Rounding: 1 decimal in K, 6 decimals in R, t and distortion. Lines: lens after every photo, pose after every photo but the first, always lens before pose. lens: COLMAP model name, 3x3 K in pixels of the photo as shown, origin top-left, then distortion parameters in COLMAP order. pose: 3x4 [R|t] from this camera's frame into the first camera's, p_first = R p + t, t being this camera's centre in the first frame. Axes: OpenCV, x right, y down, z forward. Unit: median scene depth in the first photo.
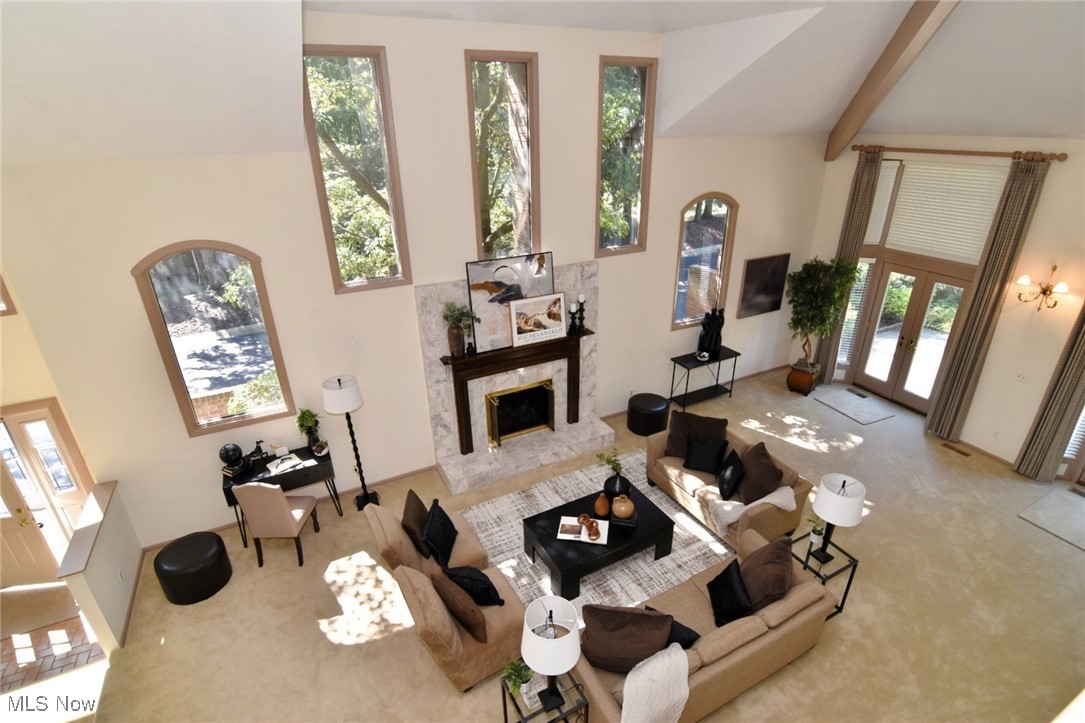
lens RADIAL K [[539.0, 0, 536.3], [0, 539.0, 368.0], [0, 0, 1]] dist [-0.012064, -0.008373]
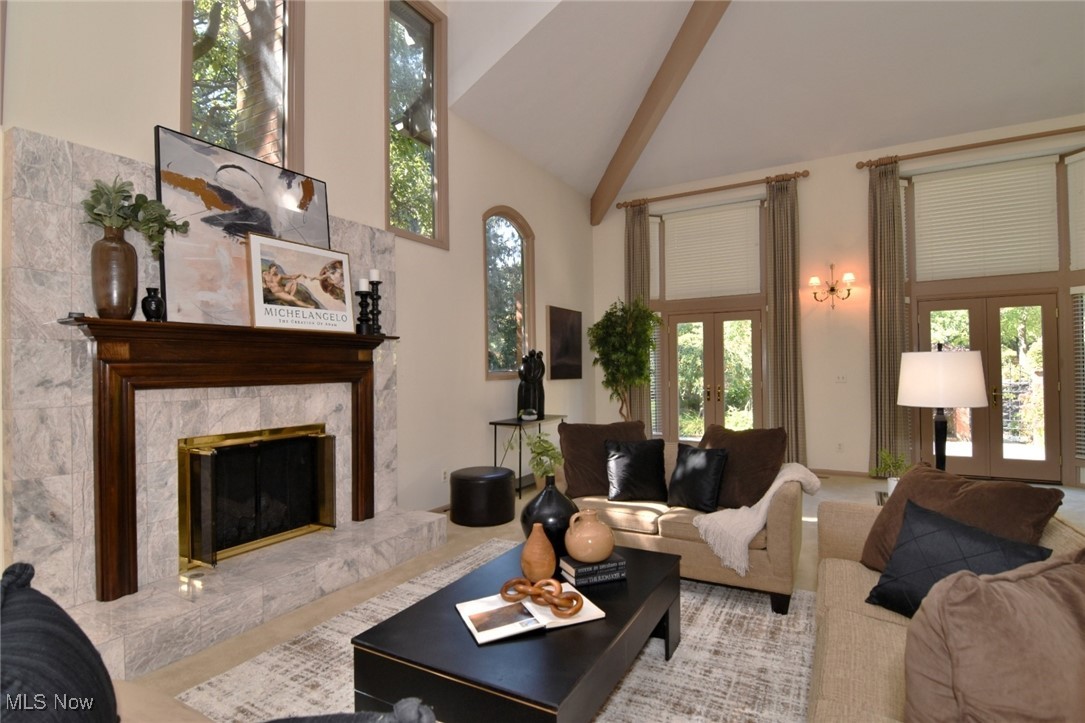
lens RADIAL K [[539.0, 0, 542.1], [0, 539.0, 371.6], [0, 0, 1]] dist [-0.012064, -0.008373]
pose [[0.828518, 0.016872, 0.559708, -0.095743], [0.234947, 0.896834, -0.374819, 0.235596], [-0.508289, 0.442046, 0.739079, 0.511954]]
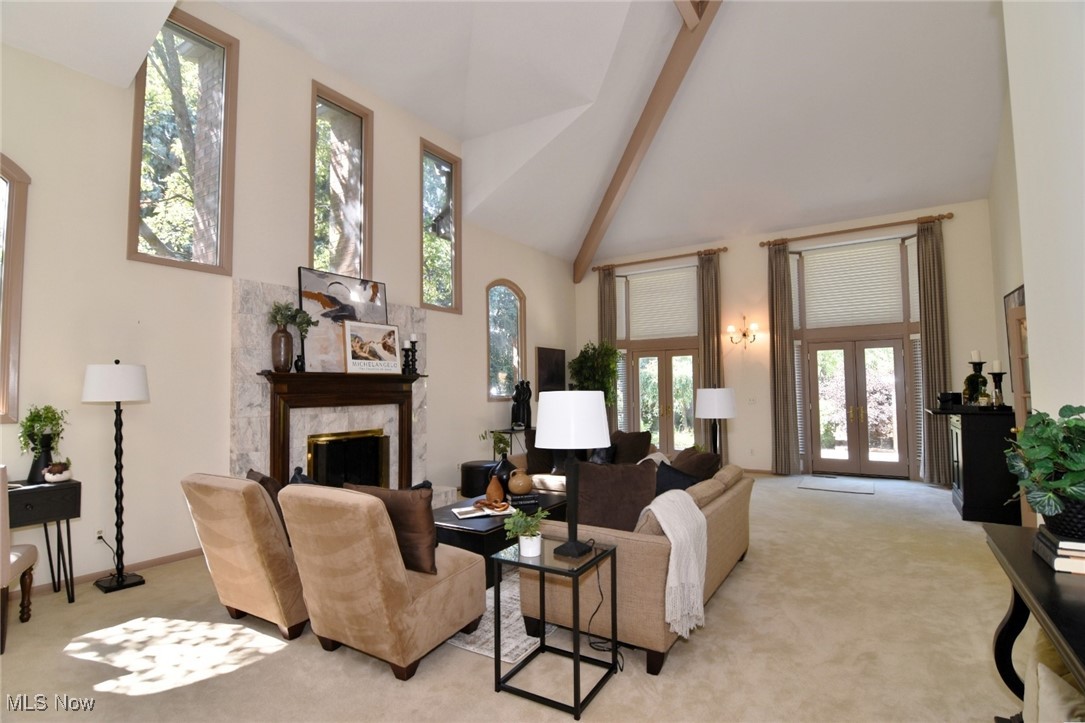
lens RADIAL K [[539.0, 0, 546.4], [0, 539.0, 368.2], [0, 0, 1]] dist [-0.012064, -0.008373]
pose [[0.853754, 0.037503, 0.519324, -0.213573], [0.217839, 0.880187, -0.421684, 0.380628], [-0.472917, 0.473144, 0.743293, 0.194244]]
